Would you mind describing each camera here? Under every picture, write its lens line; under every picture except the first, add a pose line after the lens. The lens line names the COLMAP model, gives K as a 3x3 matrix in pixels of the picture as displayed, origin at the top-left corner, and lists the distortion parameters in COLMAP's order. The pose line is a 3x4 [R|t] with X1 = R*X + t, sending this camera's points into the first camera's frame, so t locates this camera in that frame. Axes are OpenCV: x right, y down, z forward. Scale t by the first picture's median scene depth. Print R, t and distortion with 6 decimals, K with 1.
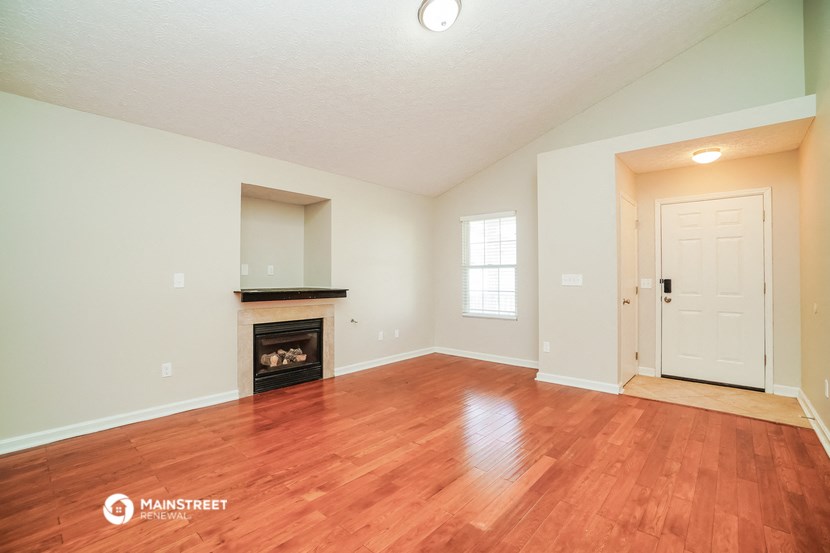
lens RADIAL K [[377.0, 0, 415.0], [0, 377.0, 276.5], [0, 0, 1]] dist [-0.077559, 0.000097]
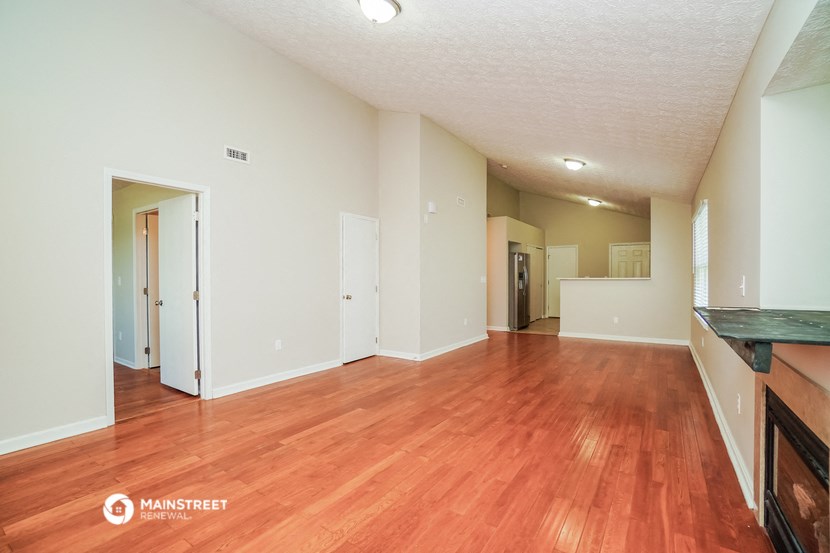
lens RADIAL K [[373.3, 0, 401.2], [0, 373.3, 271.7], [0, 0, 1]] dist [-0.036512, 0.000616]
pose [[-0.995332, 0.003527, -0.096441, 0.069123], [0.005871, 0.999694, -0.024031, -0.000907], [0.096327, -0.024485, -0.995049, 1.318125]]
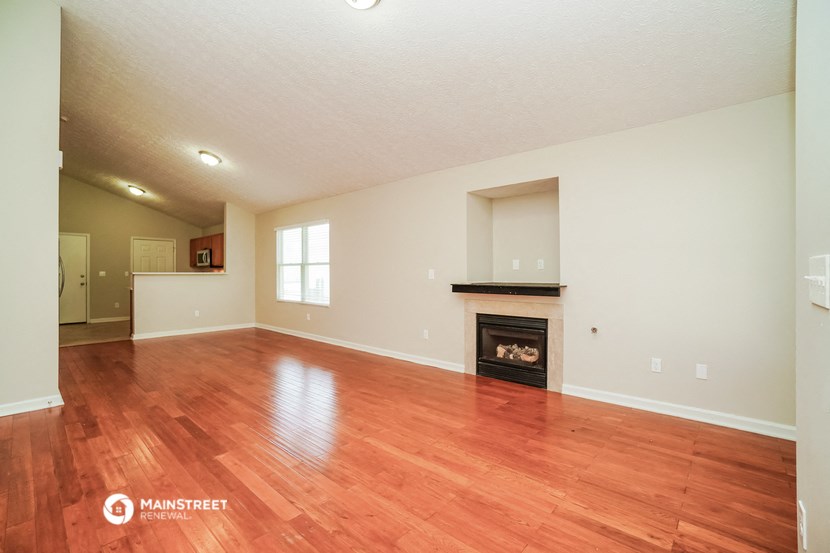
lens RADIAL K [[373.3, 0, 401.2], [0, 373.3, 271.7], [0, 0, 1]] dist [-0.036512, 0.000616]
pose [[-0.043634, -0.000965, -0.999047, 0.670007], [0.009898, 0.999950, -0.001399, 0.000038], [0.998999, -0.009950, -0.043622, 0.761311]]
